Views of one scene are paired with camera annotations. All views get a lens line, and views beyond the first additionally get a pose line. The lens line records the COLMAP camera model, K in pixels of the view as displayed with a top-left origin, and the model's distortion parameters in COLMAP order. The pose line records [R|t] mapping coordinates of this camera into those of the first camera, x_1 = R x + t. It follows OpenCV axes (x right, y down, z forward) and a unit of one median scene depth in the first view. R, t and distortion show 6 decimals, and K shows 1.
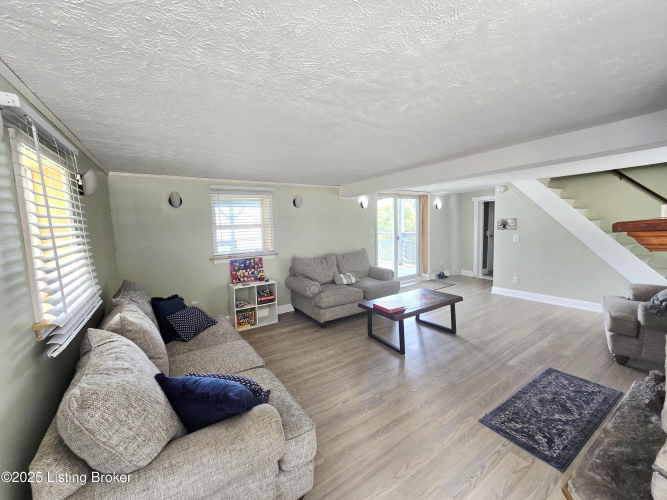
lens RADIAL K [[274.1, 0, 331.0], [0, 274.1, 248.3], [0, 0, 1]] dist [-0.003129, -0.000273]
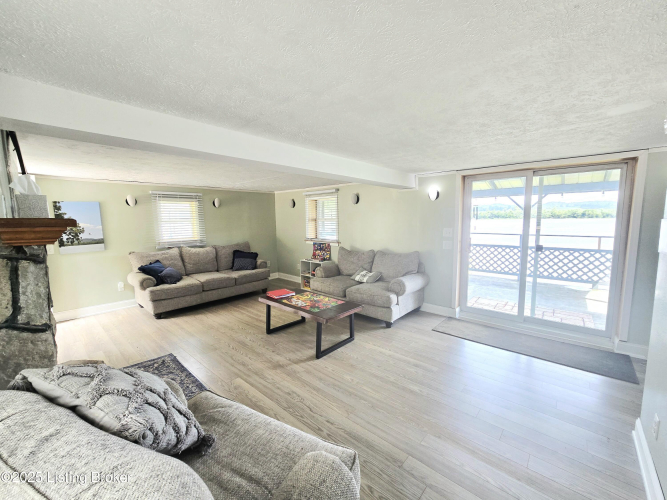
lens RADIAL K [[274.1, 0, 331.0], [0, 274.1, 248.3], [0, 0, 1]] dist [-0.003129, -0.000273]
pose [[0.240818, 0.128493, -0.962027, 1.110827], [-0.089985, 0.989884, 0.109688, -0.098337], [0.966390, 0.060153, 0.249944, 0.749374]]
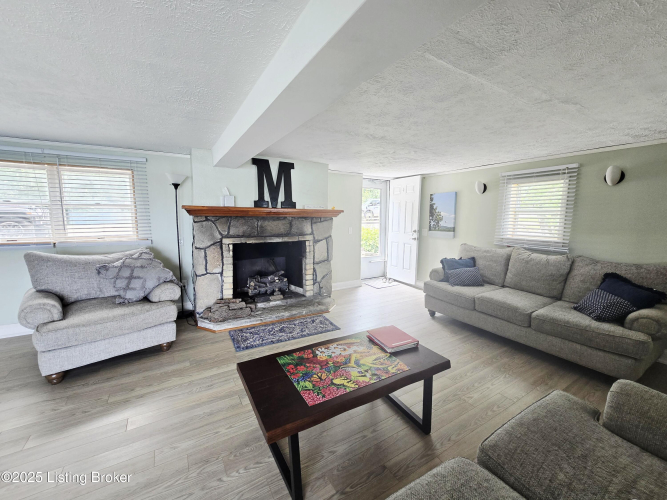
lens RADIAL K [[274.1, 0, 331.0], [0, 274.1, 248.3], [0, 0, 1]] dist [-0.003129, -0.000273]
pose [[-0.998341, 0.012757, 0.056146, 0.261063], [0.024873, 0.975019, 0.220725, -0.114492], [-0.051928, 0.221755, -0.973719, 1.315127]]
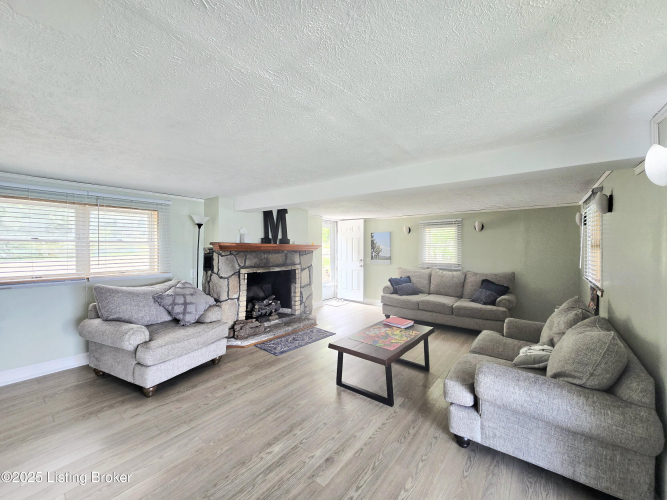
lens RADIAL K [[274.1, 0, 331.0], [0, 274.1, 248.3], [0, 0, 1]] dist [-0.003129, -0.000273]
pose [[-0.950905, 0.027647, -0.308244, 0.651152], [-0.006563, 0.993976, 0.109398, -0.158865], [0.309412, 0.106050, -0.944996, 1.576906]]
